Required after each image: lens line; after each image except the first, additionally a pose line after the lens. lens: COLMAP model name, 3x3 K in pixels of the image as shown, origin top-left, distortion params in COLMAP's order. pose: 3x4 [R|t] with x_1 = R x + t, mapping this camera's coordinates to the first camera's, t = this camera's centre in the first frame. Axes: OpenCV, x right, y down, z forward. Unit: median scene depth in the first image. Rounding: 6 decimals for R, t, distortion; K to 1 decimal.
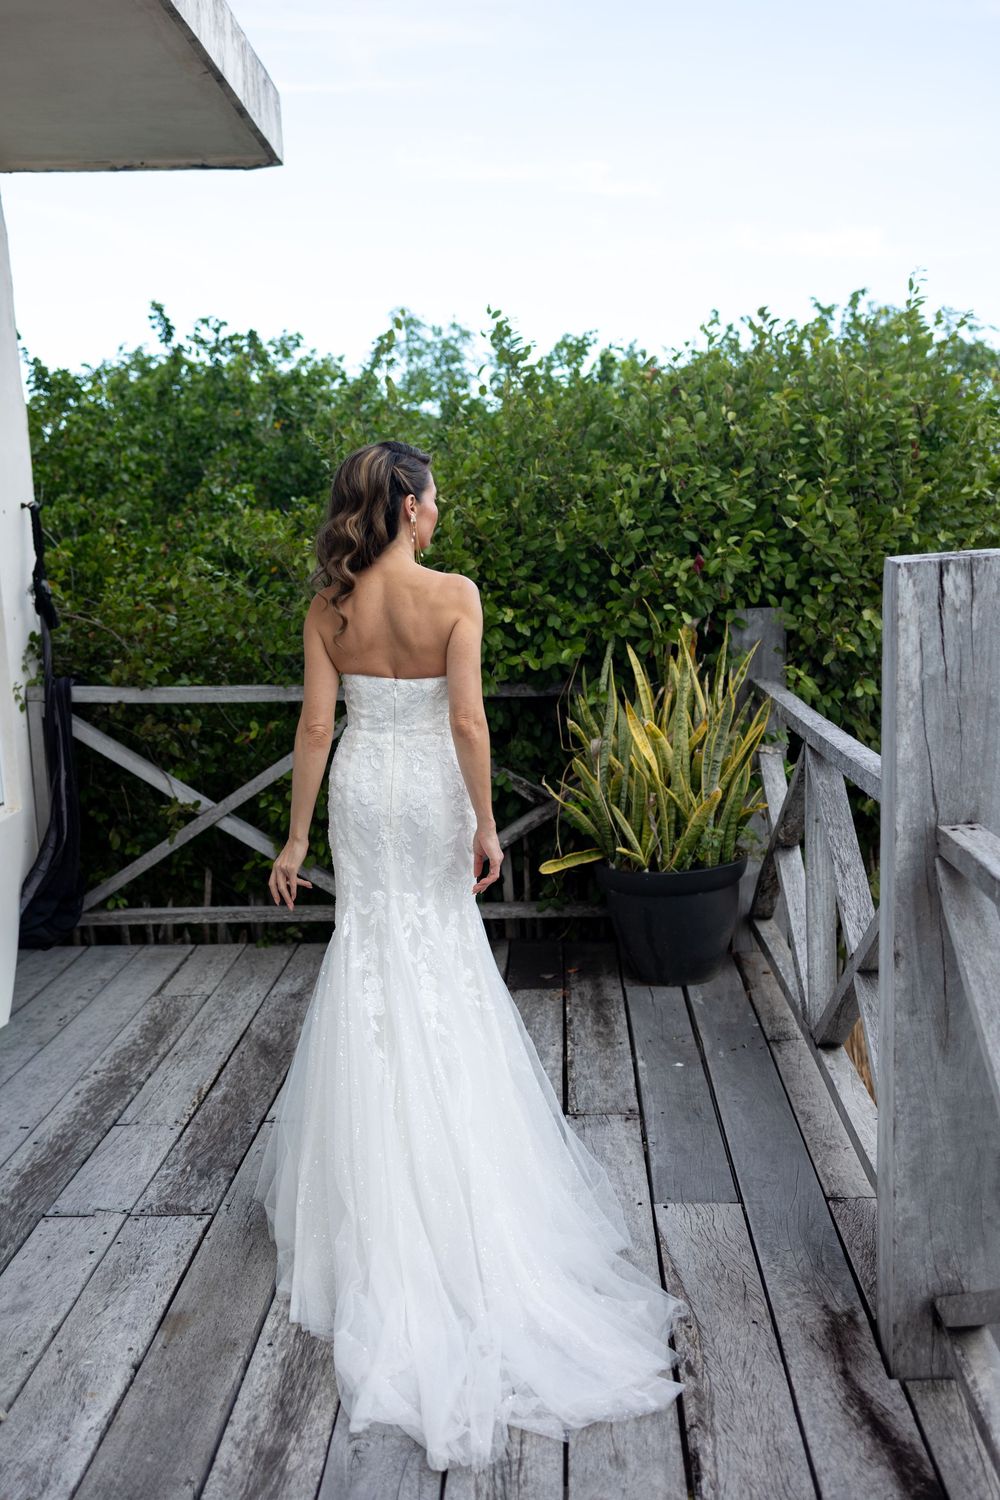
lens RADIAL K [[1492.5, 0, 501.6], [0, 1492.5, 742.1], [0, 0, 1]] dist [0.018264, 0.000000]
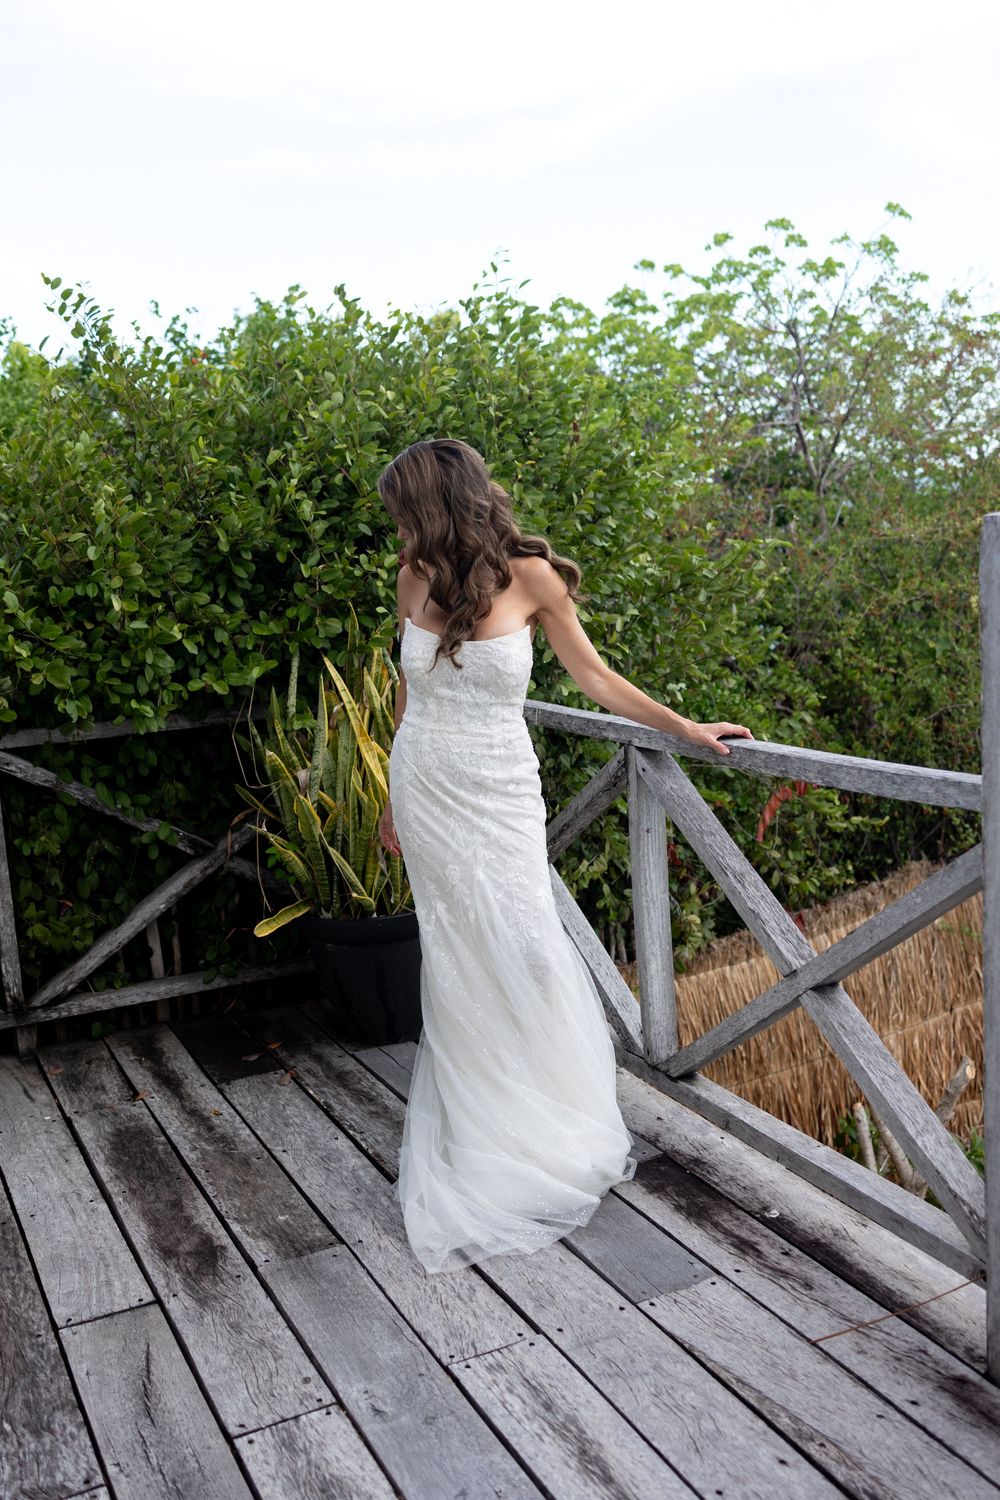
lens RADIAL K [[1492.5, 0, 500.3], [0, 1492.5, 761.3], [0, 0, 1]] dist [0.018264, 0.000000]
pose [[0.886120, -0.095482, 0.453514, -0.215821], [0.096726, 0.995100, 0.020514, -0.013215], [-0.453250, 0.025689, 0.891013, 0.188139]]
